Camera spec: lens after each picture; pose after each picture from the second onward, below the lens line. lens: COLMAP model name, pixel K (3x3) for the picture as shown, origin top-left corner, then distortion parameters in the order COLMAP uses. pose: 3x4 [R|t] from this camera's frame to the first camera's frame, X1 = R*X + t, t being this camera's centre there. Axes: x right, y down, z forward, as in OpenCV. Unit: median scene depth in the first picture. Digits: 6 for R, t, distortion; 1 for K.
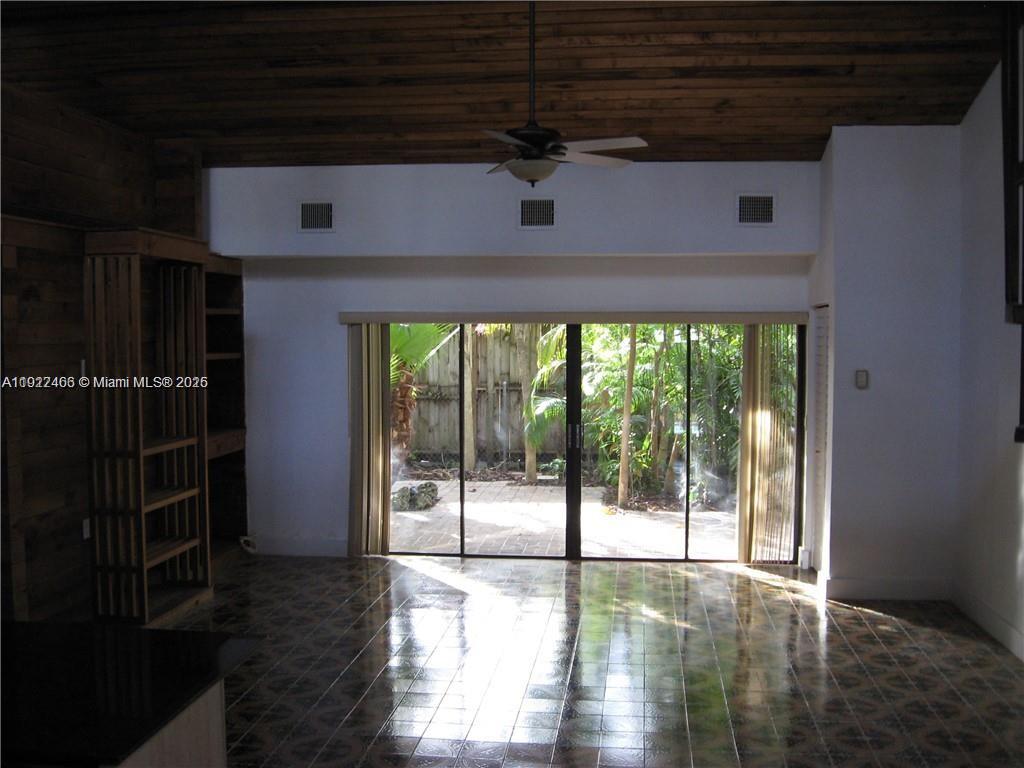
lens RADIAL K [[1073.1, 0, 512.0], [0, 1073.1, 385.0], [0, 0, 1]] dist [-0.110746, 0.000000]
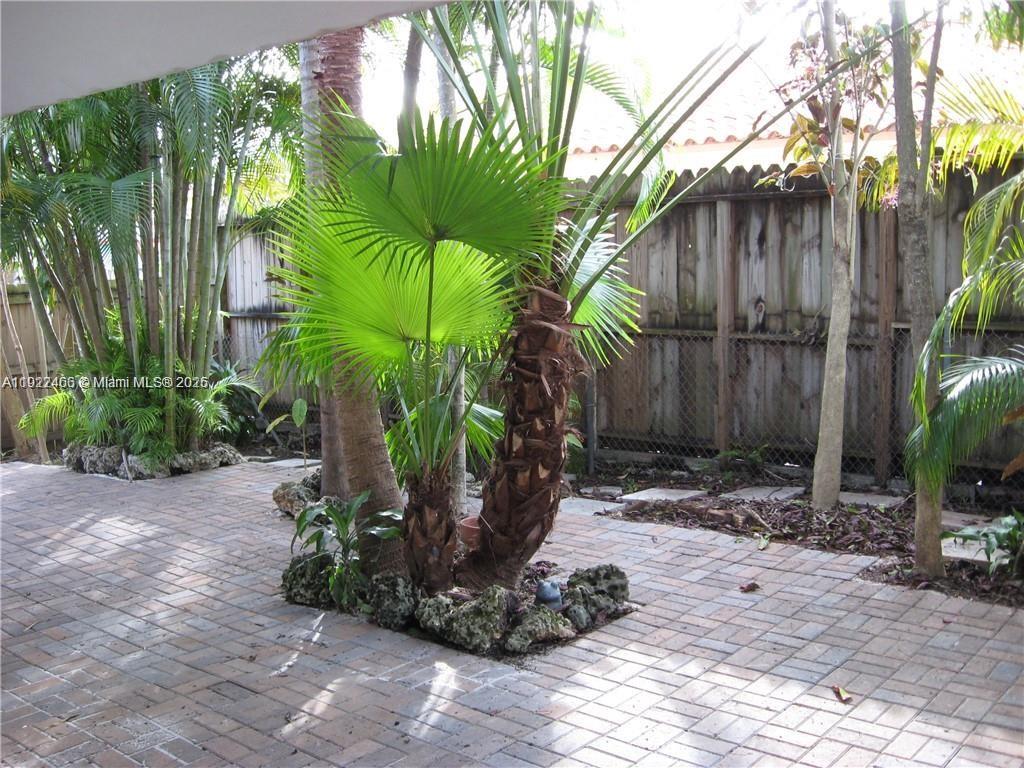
lens RADIAL K [[1073.1, 0, 512.3], [0, 1073.1, 383.9], [0, 0, 1]] dist [-0.110746, 0.000000]
pose [[0.831090, 0.051485, -0.553749, 0.086027], [-0.007719, 0.996678, 0.081082, -0.006983], [0.556084, -0.063112, 0.828726, 0.514219]]
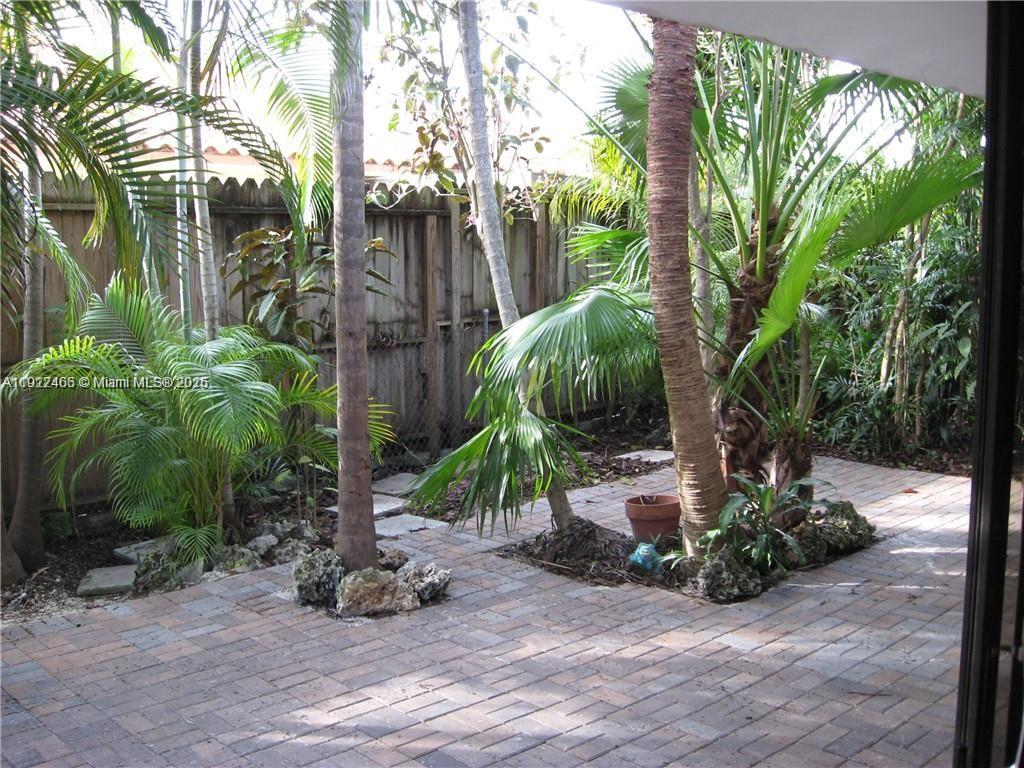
lens RADIAL K [[1073.1, 0, 511.7], [0, 1073.1, 384.4], [0, 0, 1]] dist [-0.110746, 0.000000]
pose [[0.649726, -0.096581, 0.754008, -0.436607], [0.055375, 0.995274, 0.079769, -0.007642], [-0.758149, -0.010075, 0.652004, 0.588549]]
